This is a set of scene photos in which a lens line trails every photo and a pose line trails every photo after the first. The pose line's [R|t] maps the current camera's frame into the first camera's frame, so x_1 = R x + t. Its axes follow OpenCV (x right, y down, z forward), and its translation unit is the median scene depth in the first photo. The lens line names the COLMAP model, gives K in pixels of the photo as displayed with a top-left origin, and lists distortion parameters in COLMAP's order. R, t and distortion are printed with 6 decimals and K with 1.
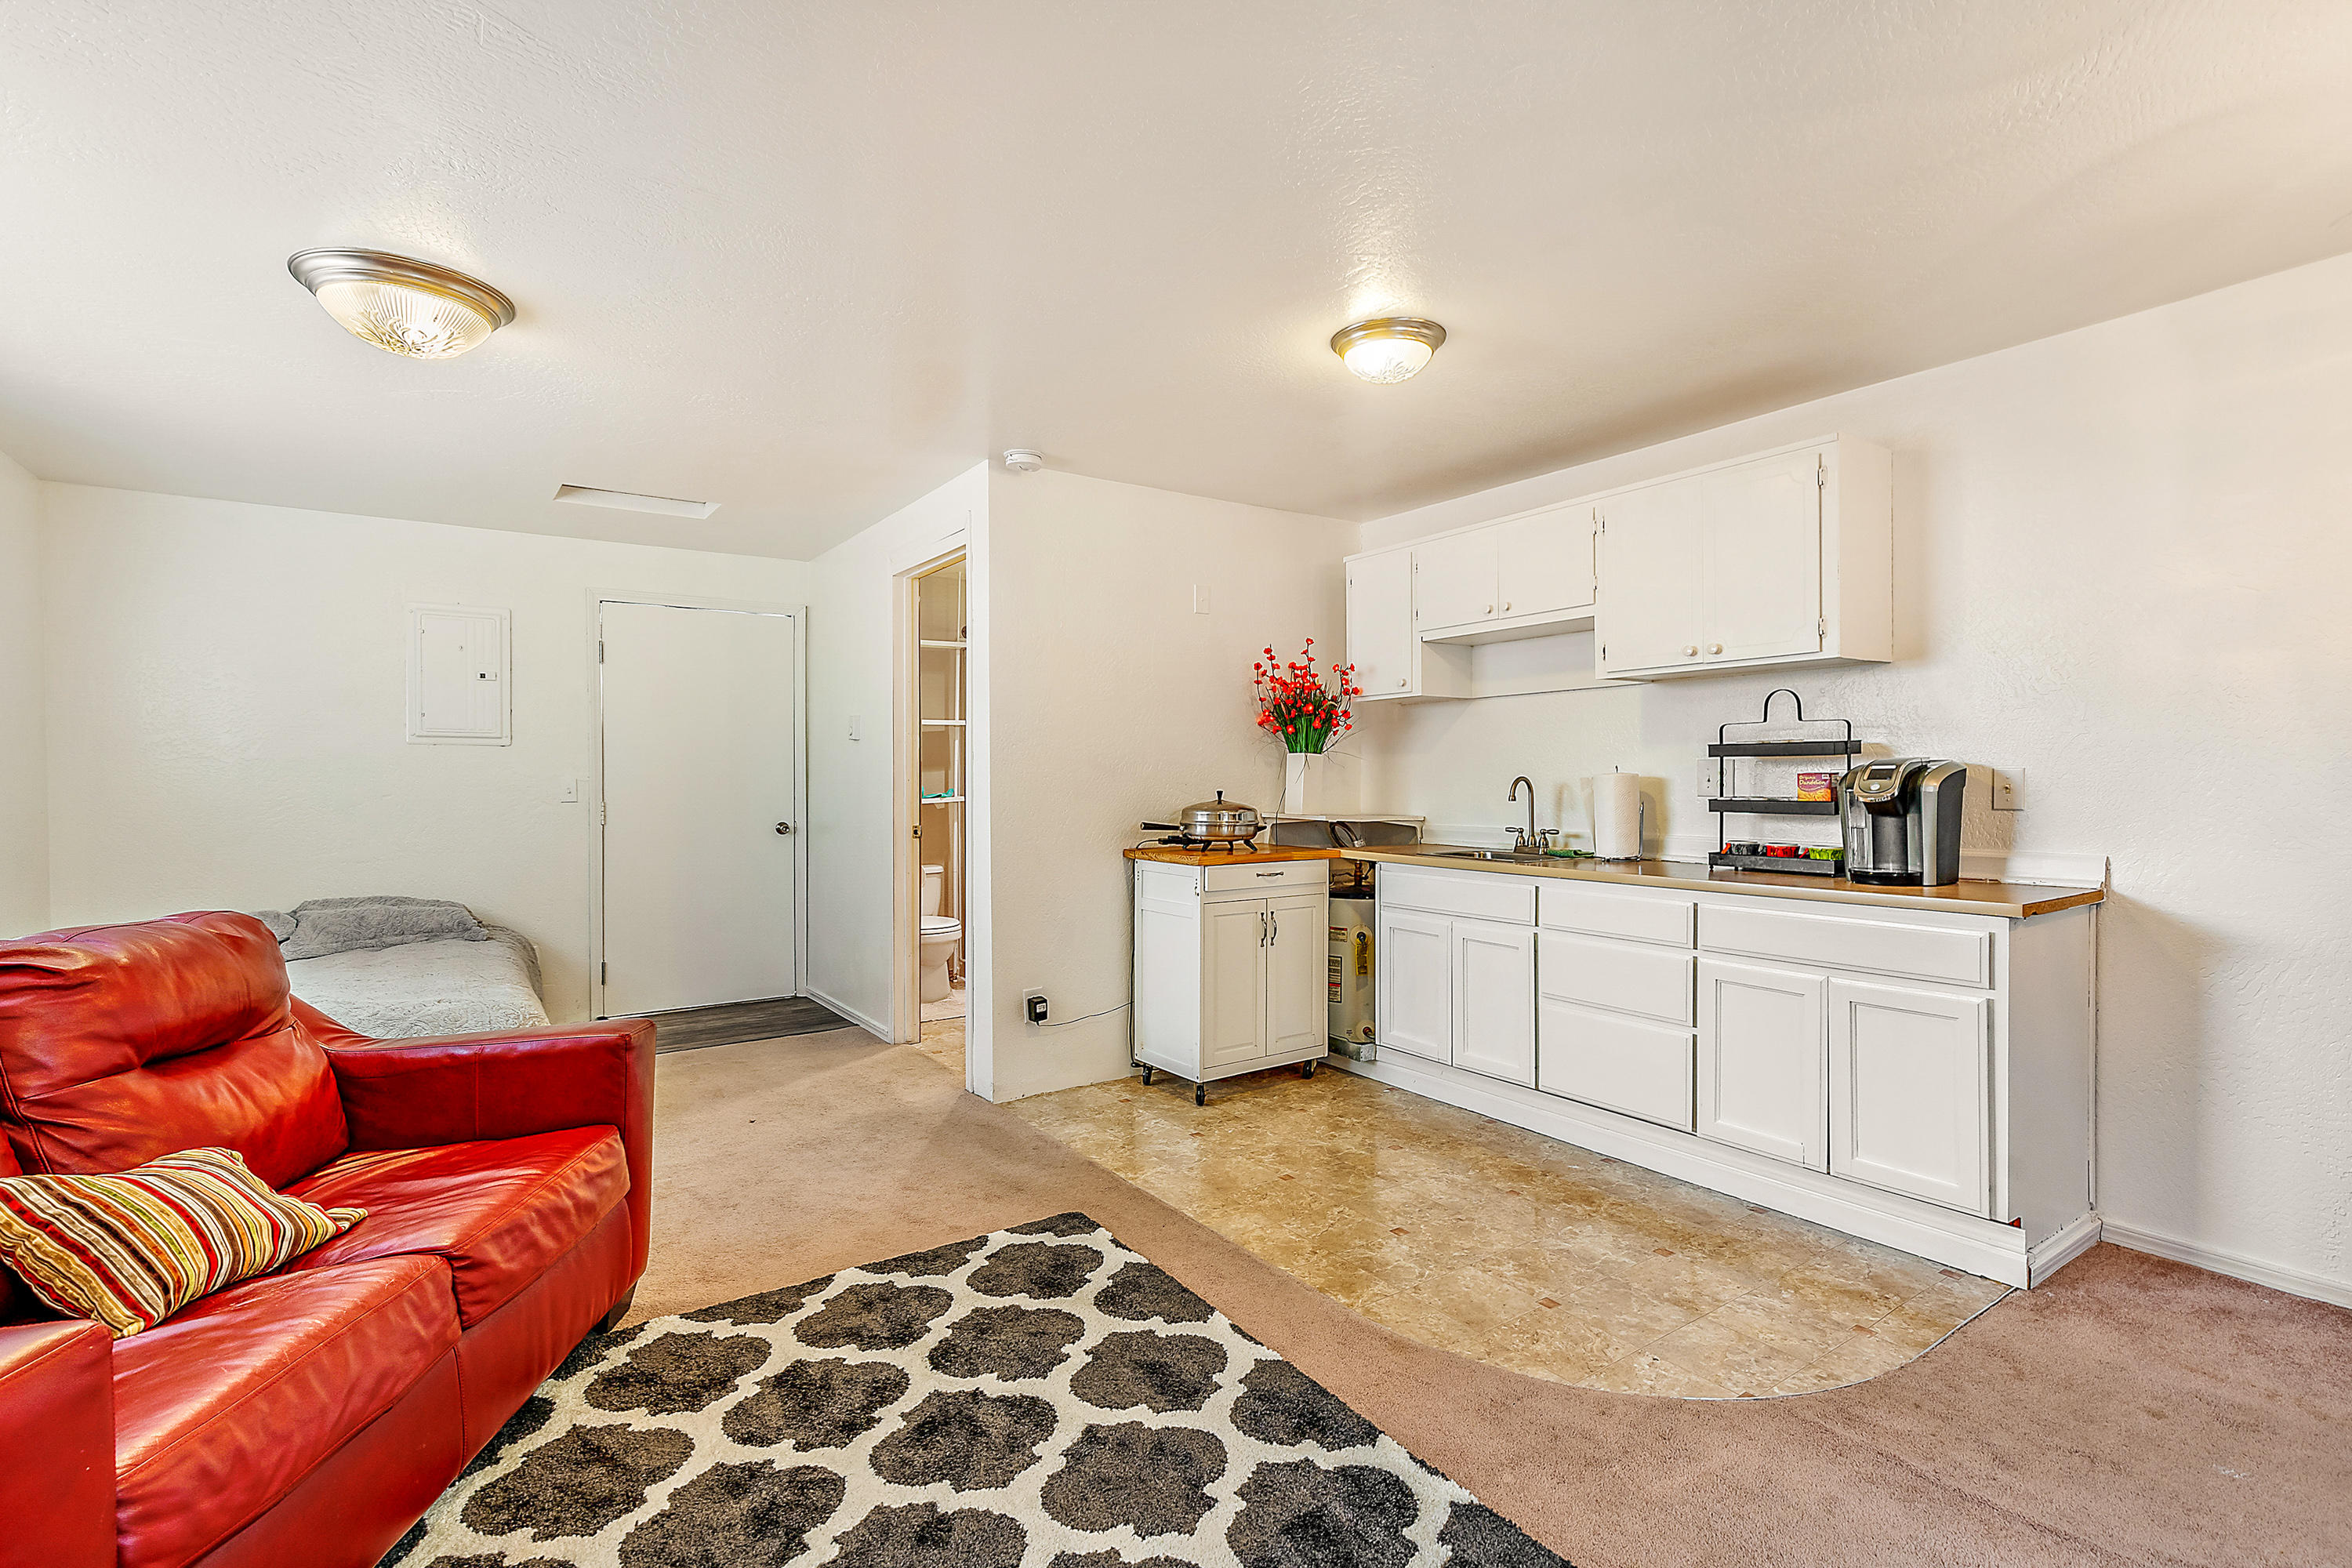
lens RADIAL K [[1080.2, 0, 1181.5], [0, 1080.2, 760.0], [0, 0, 1]] dist [0.010110, -0.002031]
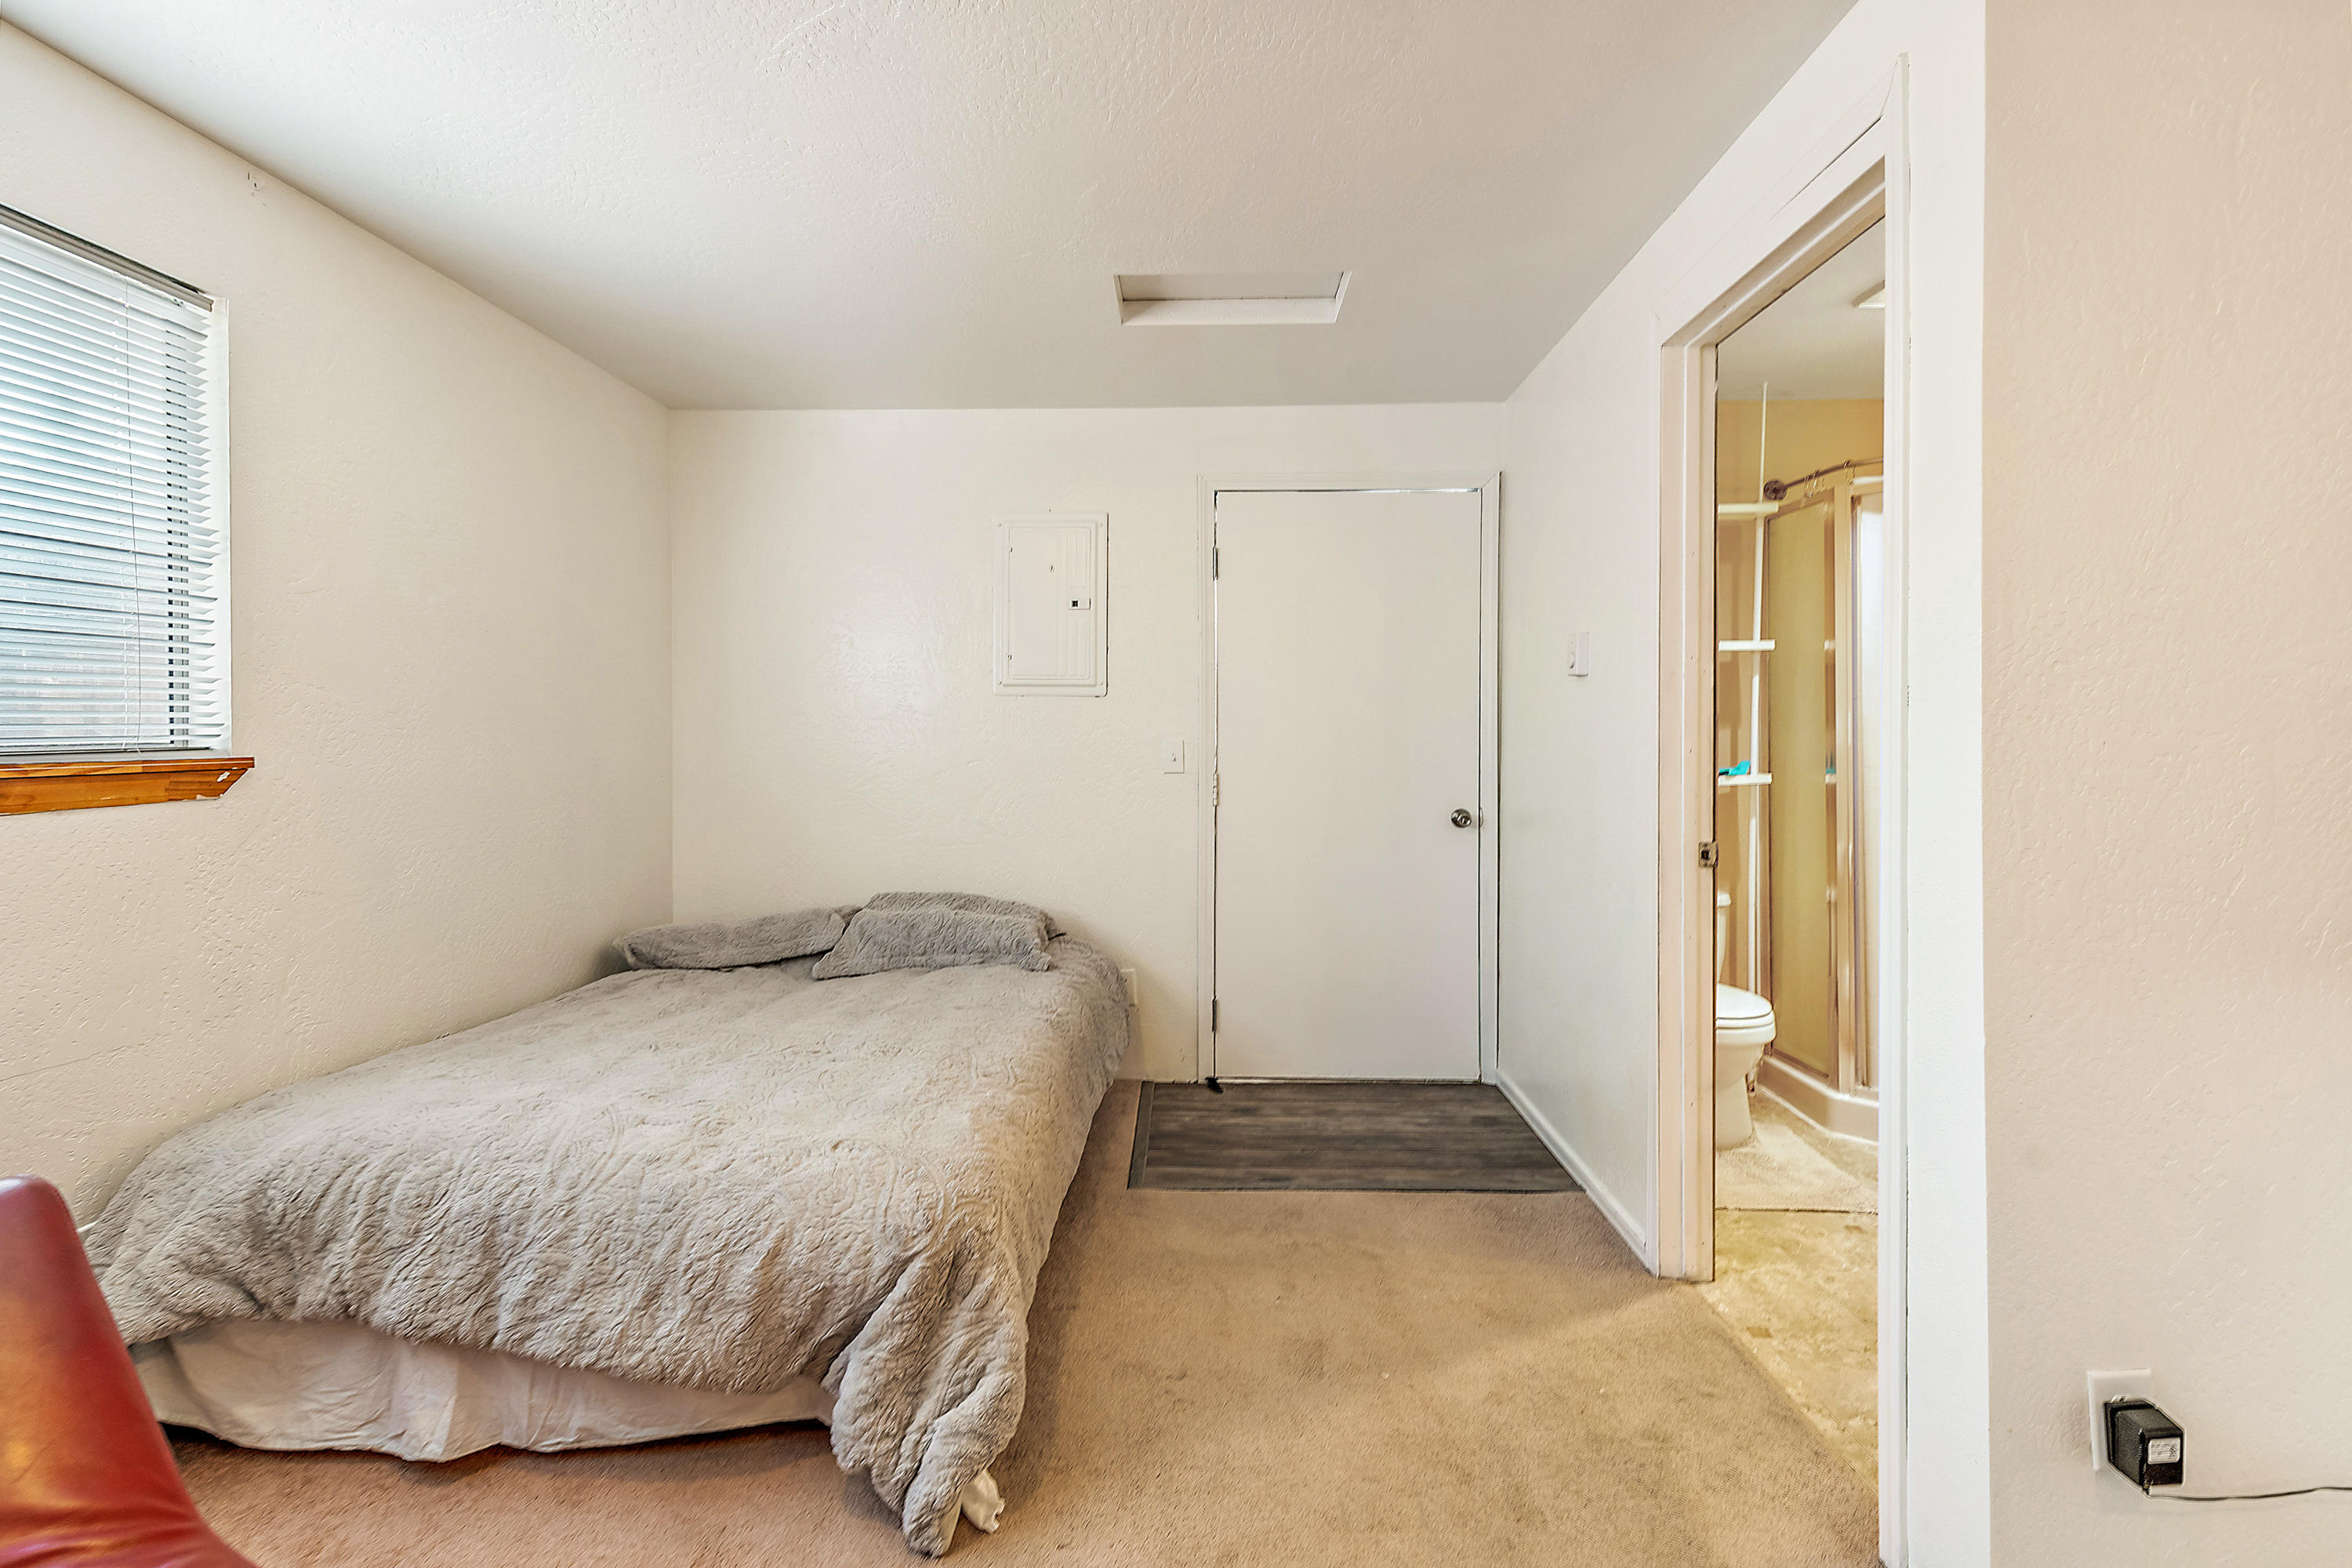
lens RADIAL K [[1080.2, 0, 1181.5], [0, 1080.2, 760.0], [0, 0, 1]] dist [0.010110, -0.002031]
pose [[0.807496, 0.018964, -0.589568, -0.147547], [0.005558, 0.999194, 0.039752, 0.001545], [0.589847, -0.035376, 0.806740, 0.456261]]
